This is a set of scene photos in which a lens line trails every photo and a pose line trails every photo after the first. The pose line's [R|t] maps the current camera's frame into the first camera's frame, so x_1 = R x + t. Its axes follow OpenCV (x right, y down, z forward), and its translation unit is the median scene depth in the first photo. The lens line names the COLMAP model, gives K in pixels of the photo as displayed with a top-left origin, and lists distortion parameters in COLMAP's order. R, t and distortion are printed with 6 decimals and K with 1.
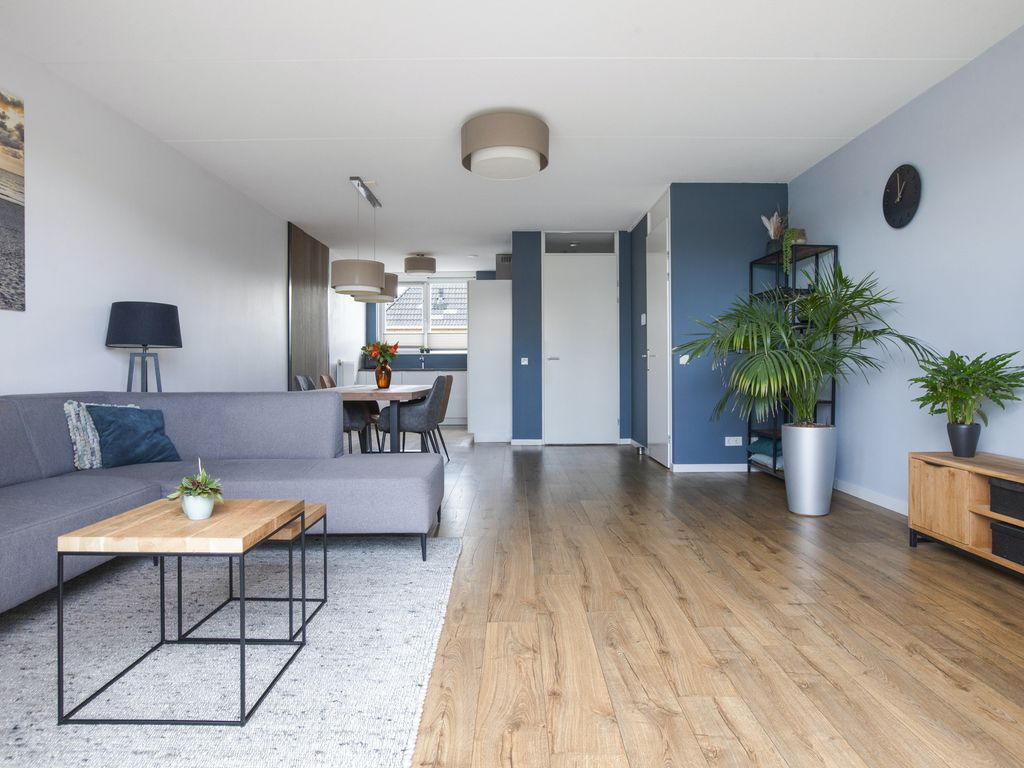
lens RADIAL K [[639.1, 0, 507.7], [0, 639.1, 367.2], [0, 0, 1]] dist [-0.062373, 0.046392]
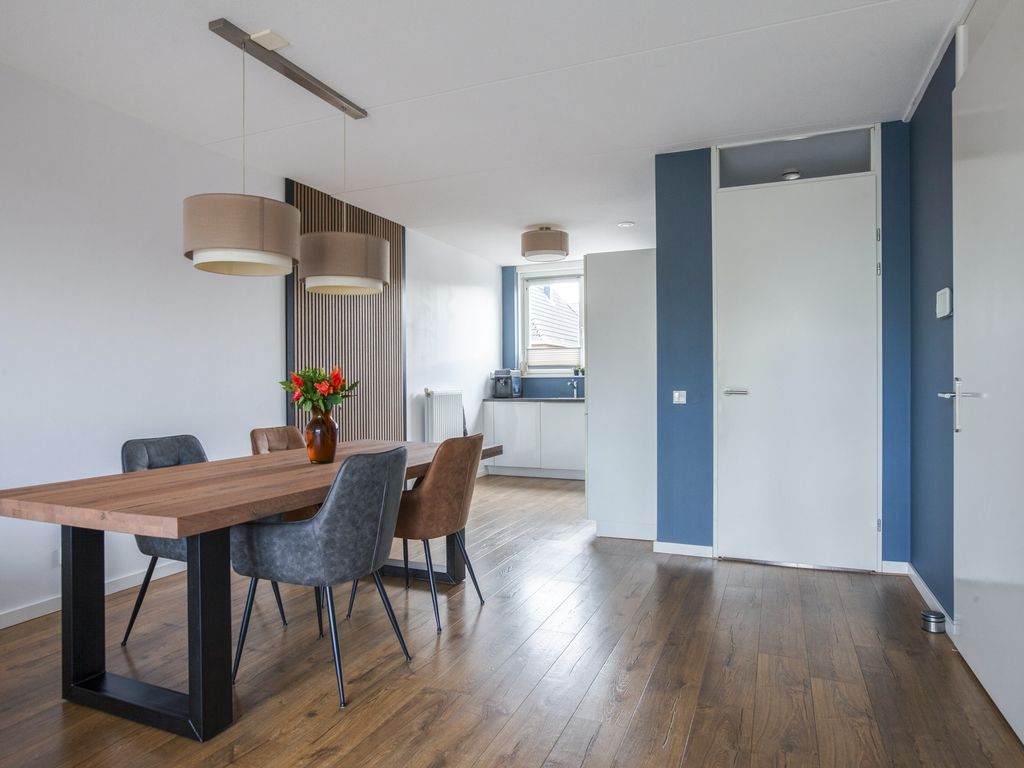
lens RADIAL K [[633.9, 0, 510.5], [0, 633.9, 386.7], [0, 0, 1]] dist [-0.062727, 0.045788]
pose [[0.923644, 0.000558, -0.383250, 0.209066], [0.003099, 0.999955, 0.008923, -0.048982], [0.383238, -0.009430, 0.923601, 0.999024]]
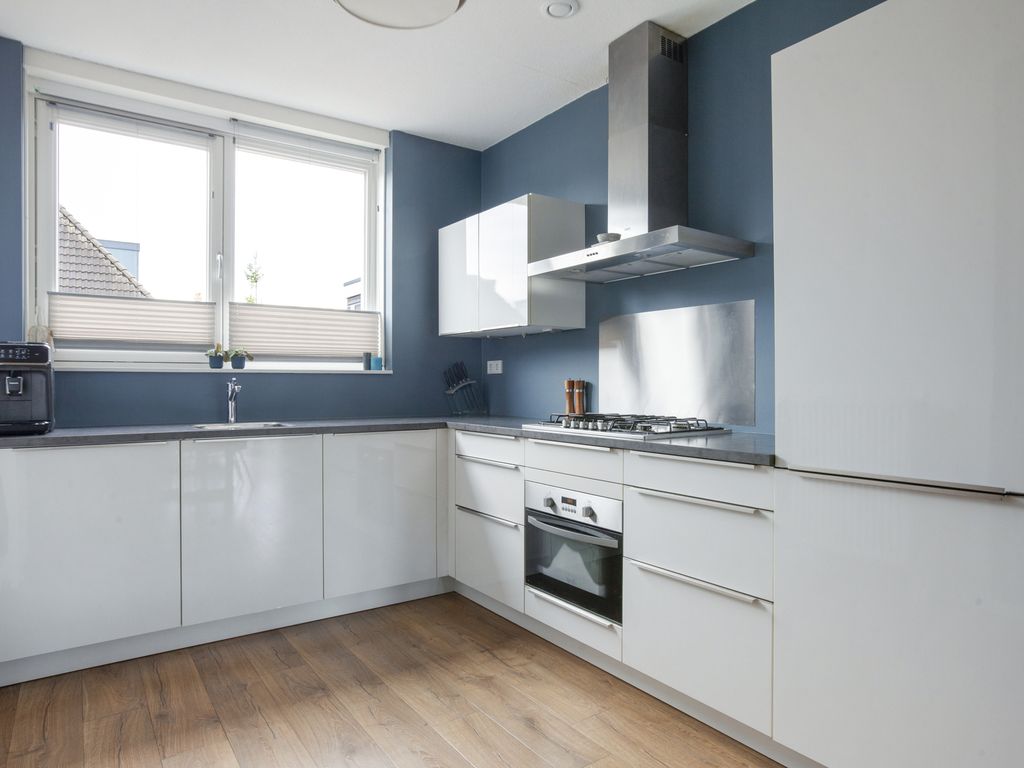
lens RADIAL K [[633.9, 0, 510.5], [0, 633.9, 386.7], [0, 0, 1]] dist [-0.062727, 0.045788]
pose [[0.820632, -0.002061, 0.571453, -0.576767], [-0.001047, 0.999986, 0.005110, -0.046307], [-0.571456, -0.004792, 0.820619, 2.118092]]
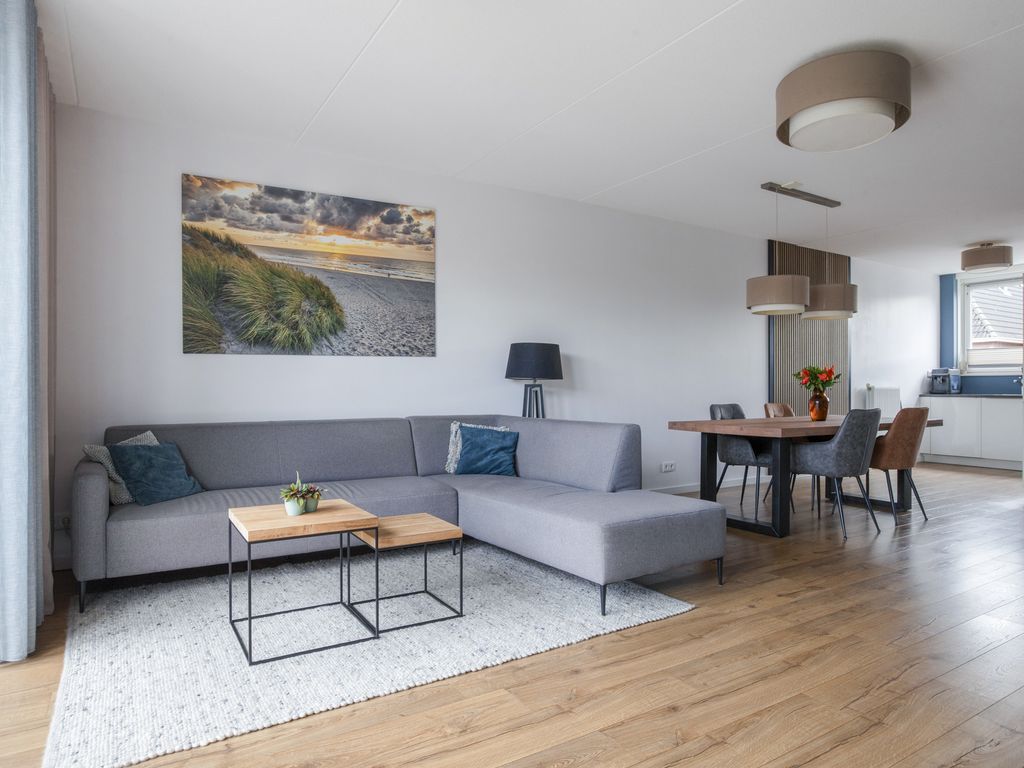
lens RADIAL K [[633.9, 0, 510.5], [0, 633.9, 386.7], [0, 0, 1]] dist [-0.062727, 0.045788]
pose [[0.535279, 0.003718, -0.844667, 0.477751], [-0.001632, 0.999993, 0.003367, -0.023872], [0.844674, -0.000424, 0.535281, 0.338981]]
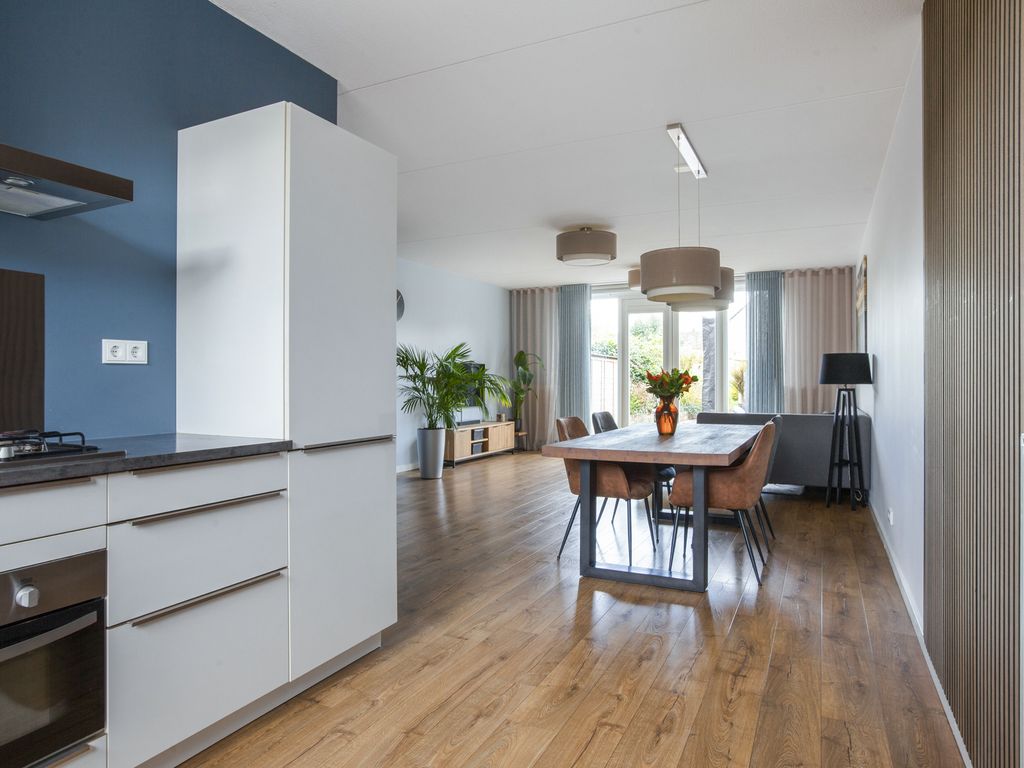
lens RADIAL K [[633.9, 0, 510.5], [0, 633.9, 386.7], [0, 0, 1]] dist [-0.062727, 0.045788]
pose [[-0.899799, -0.000746, 0.436304, -0.567485], [0.003405, 0.999956, 0.008733, -0.045579], [-0.436292, 0.009343, -0.899757, 2.819246]]
